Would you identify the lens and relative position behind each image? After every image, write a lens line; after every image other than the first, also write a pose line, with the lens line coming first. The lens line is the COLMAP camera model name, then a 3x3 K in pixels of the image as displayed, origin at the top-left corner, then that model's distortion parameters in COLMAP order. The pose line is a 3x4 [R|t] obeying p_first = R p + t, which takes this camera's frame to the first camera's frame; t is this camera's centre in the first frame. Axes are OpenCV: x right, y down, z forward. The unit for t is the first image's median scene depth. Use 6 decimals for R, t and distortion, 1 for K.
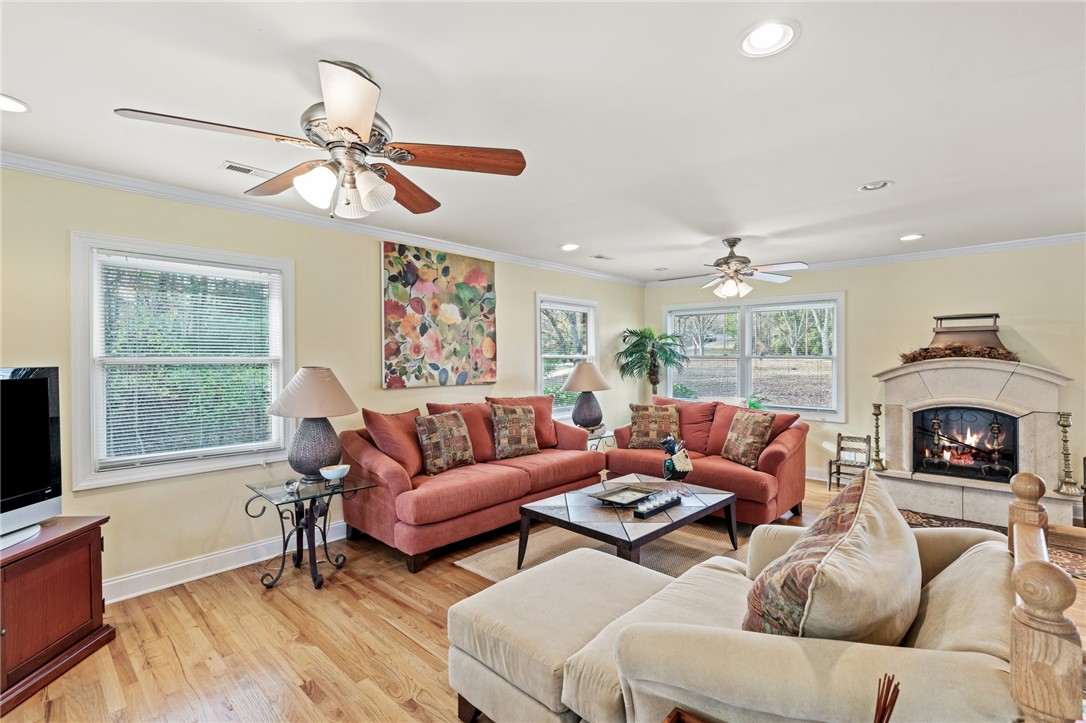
lens RADIAL K [[494.6, 0, 541.3], [0, 494.6, 360.3], [0, 0, 1]] dist [0.000834, 0.001155]
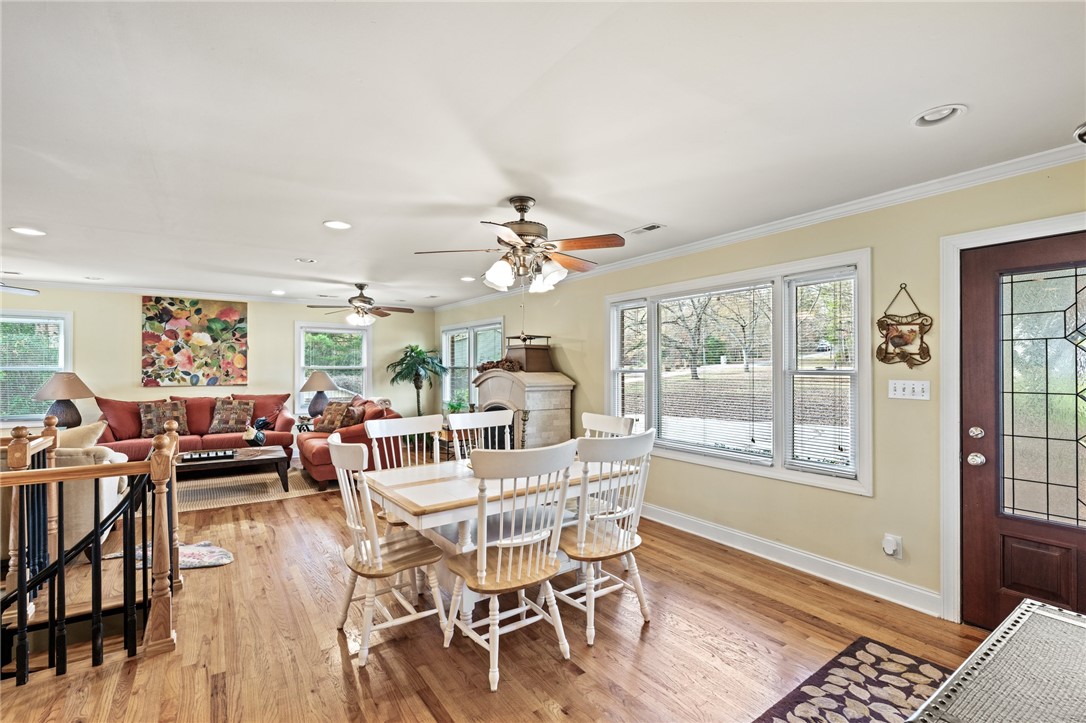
lens RADIAL K [[494.6, 0, 537.6], [0, 494.6, 366.2], [0, 0, 1]] dist [0.000834, 0.001155]
pose [[0.971603, 0.002683, -0.236600, 1.229338], [-0.004559, 0.999962, -0.007380, -0.002974], [0.236571, 0.008249, 0.971579, -0.253057]]
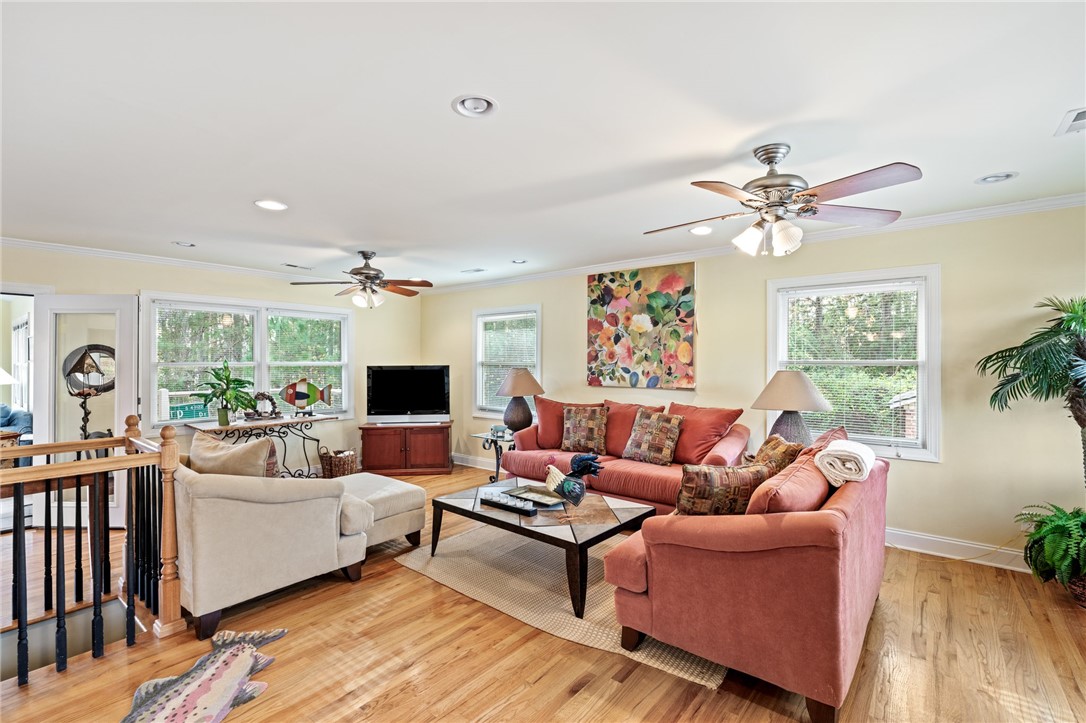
lens RADIAL K [[494.6, 0, 538.2], [0, 494.6, 359.3], [0, 0, 1]] dist [0.000834, 0.001155]
pose [[0.065788, -0.001781, -0.997832, 0.933281], [-0.005614, 0.999982, -0.002155, -0.009382], [0.997818, 0.005744, 0.065777, 0.718606]]
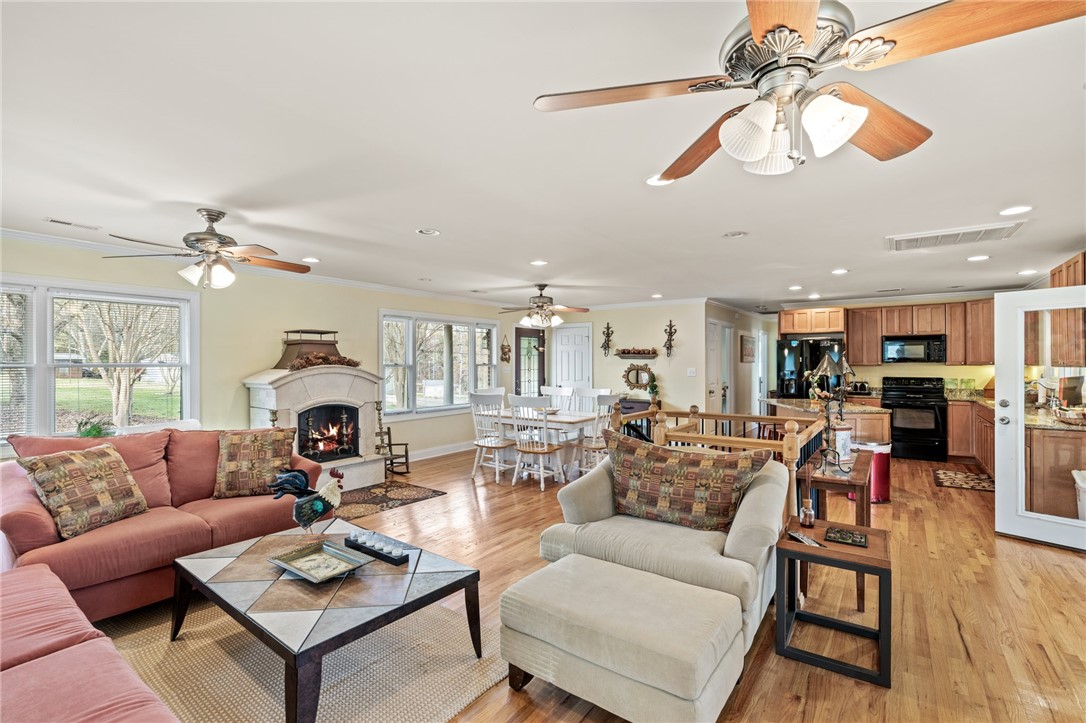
lens RADIAL K [[494.6, 0, 539.3], [0, 494.6, 364.6], [0, 0, 1]] dist [0.000834, 0.001155]
pose [[-0.120385, -0.000557, 0.992727, -0.439447], [0.009836, 0.999950, 0.001754, -0.003442], [-0.992679, 0.009976, -0.120373, 0.608543]]
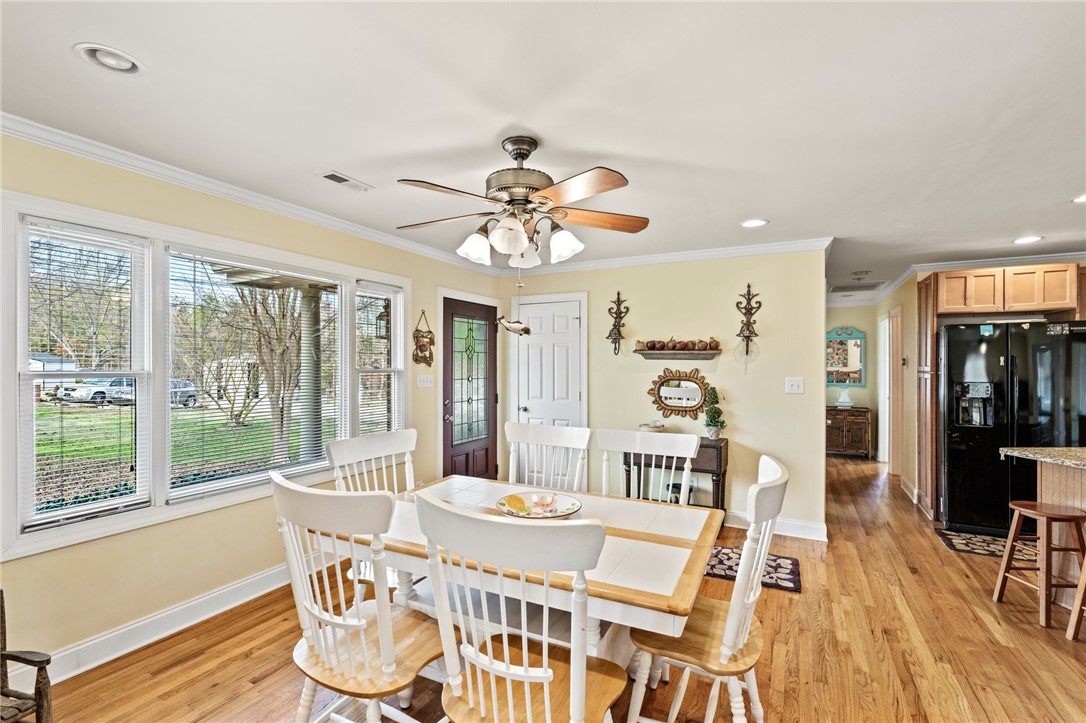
lens RADIAL K [[494.6, 0, 543.8], [0, 494.6, 365.8], [0, 0, 1]] dist [0.000834, 0.001155]
pose [[-0.271227, 0.004257, 0.962506, 0.537434], [0.008935, 0.999958, -0.001904, -0.005611], [-0.962474, 0.008083, -0.271254, 0.539969]]
